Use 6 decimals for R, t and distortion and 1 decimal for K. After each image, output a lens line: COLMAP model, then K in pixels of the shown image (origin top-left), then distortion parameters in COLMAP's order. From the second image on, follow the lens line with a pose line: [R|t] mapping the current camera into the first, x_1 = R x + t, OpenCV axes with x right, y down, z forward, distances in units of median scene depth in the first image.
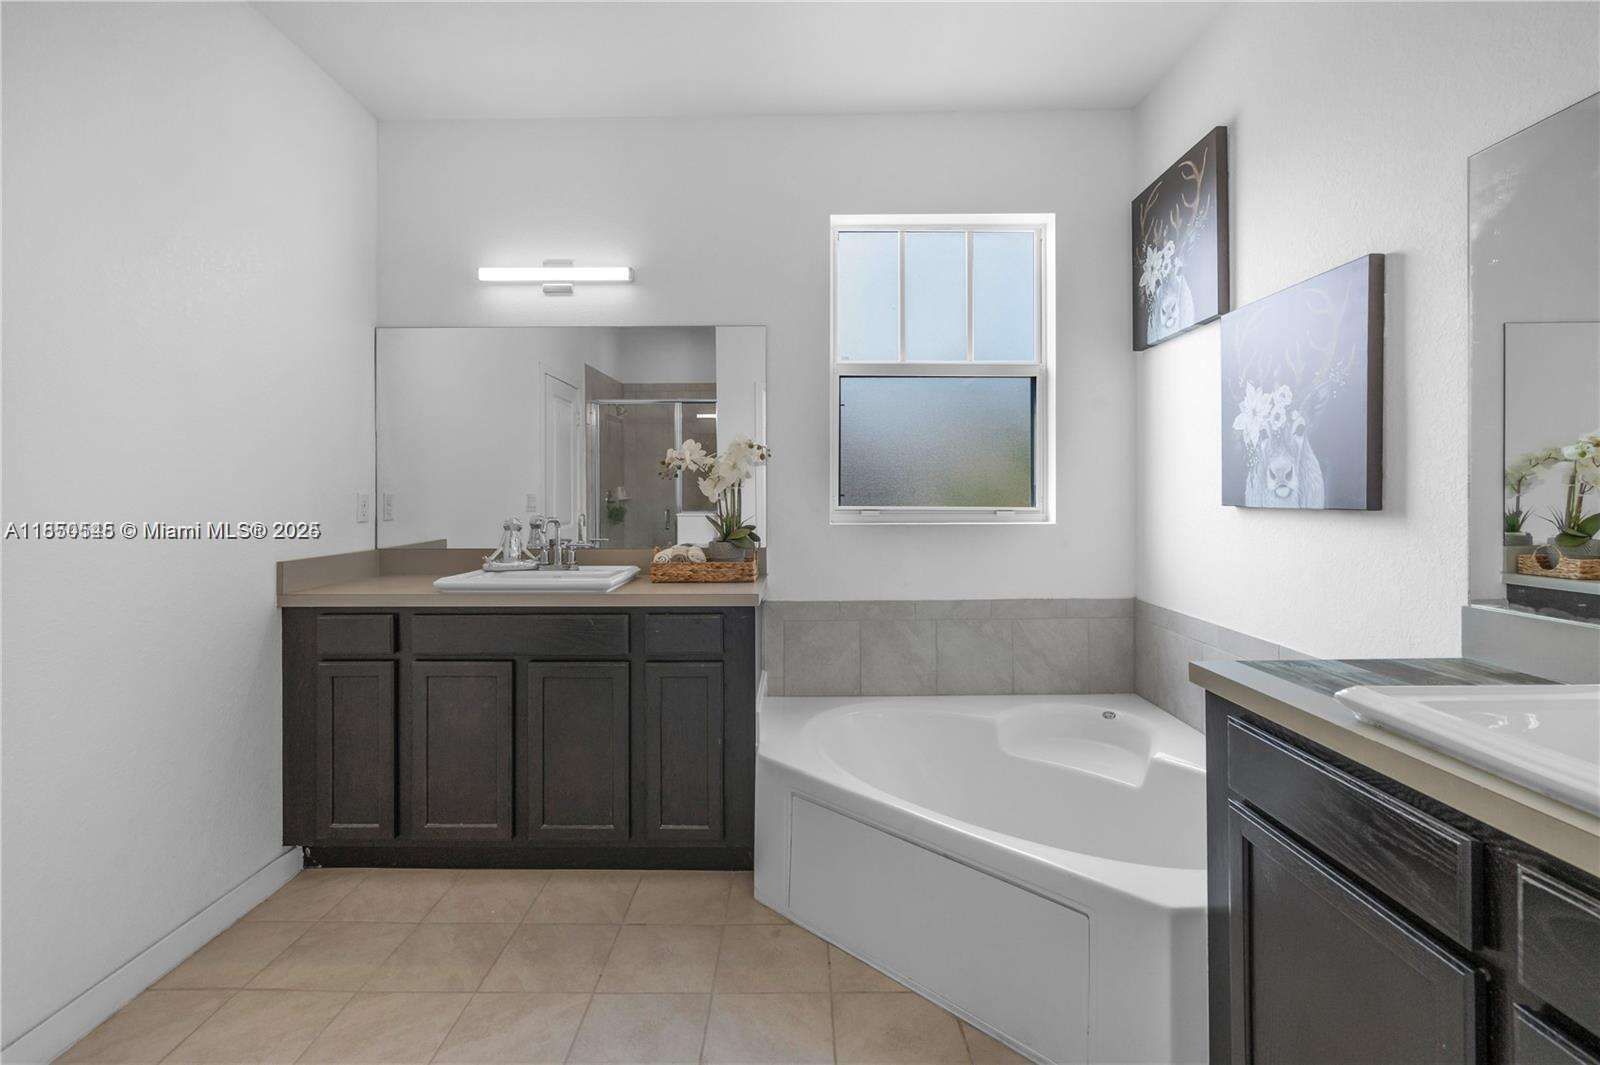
lens RADIAL K [[727.1, 0, 799.6], [0, 727.1, 498.2], [0, 0, 1]] dist [-0.001408, -0.000004]
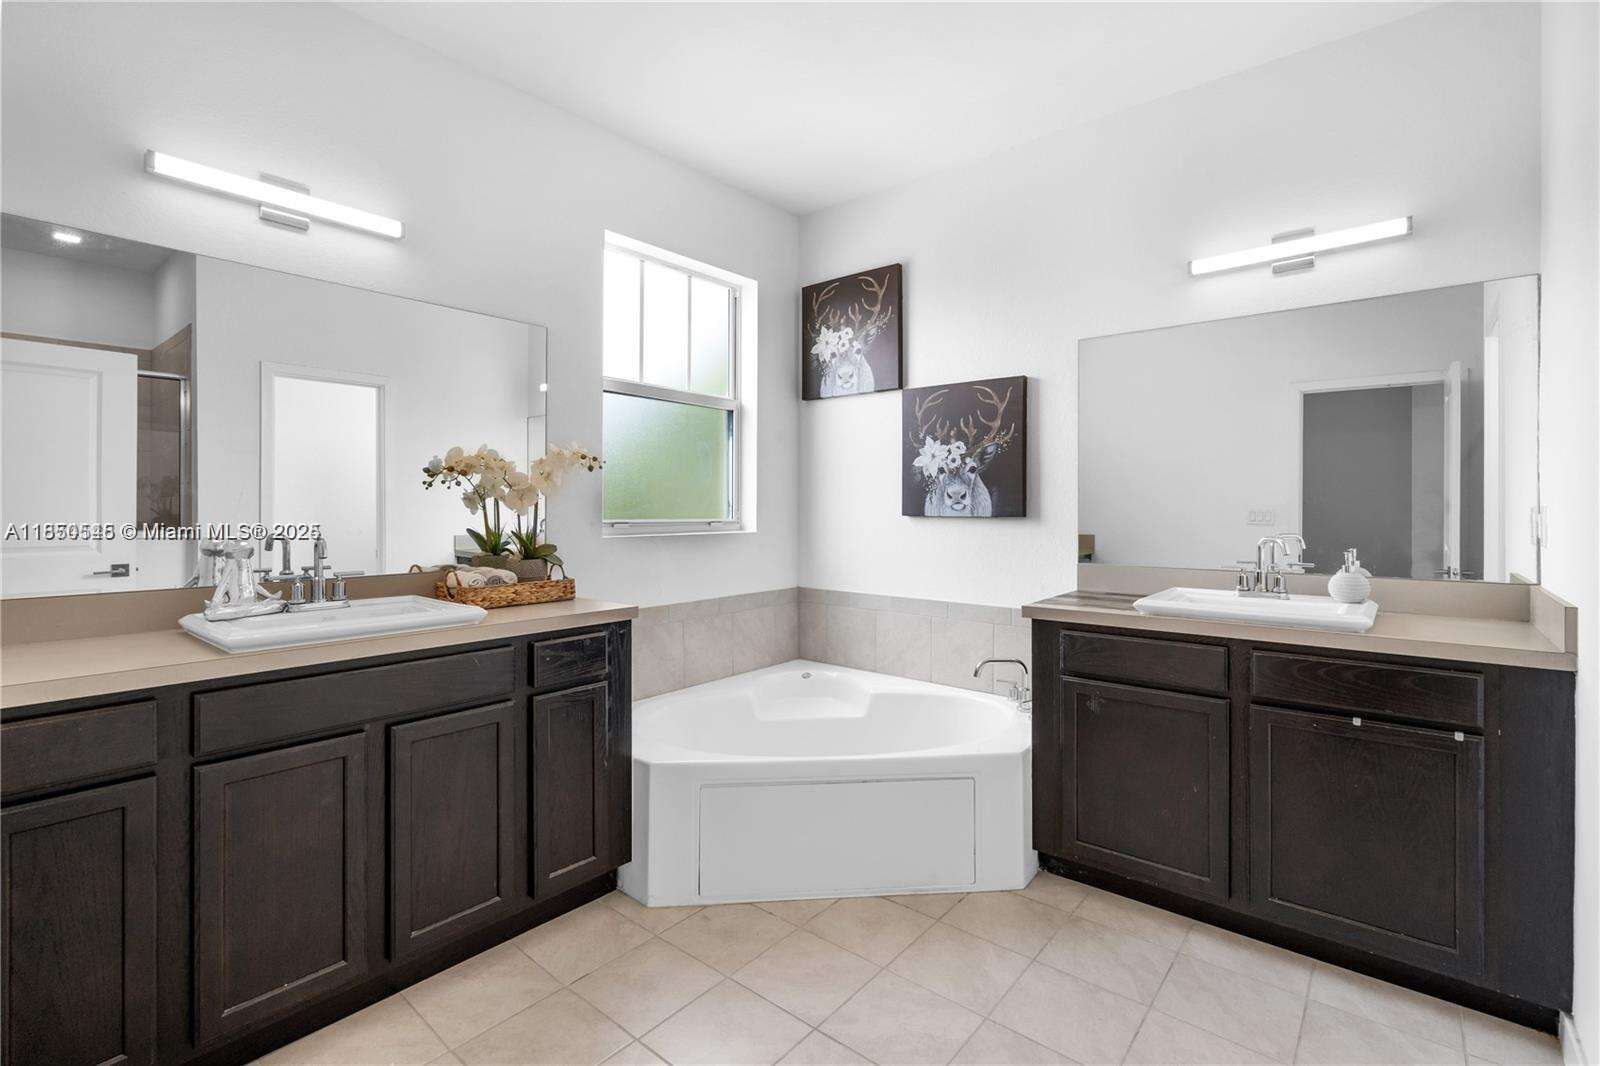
lens RADIAL K [[722.7, 0, 799.7], [0, 722.7, 511.7], [0, 0, 1]] dist [-0.000320, 0.000196]
pose [[0.644380, -0.001269, 0.764705, -0.708209], [0.002735, 0.999996, -0.000646, 0.002598], [-0.764701, 0.002508, 0.644381, 0.196456]]
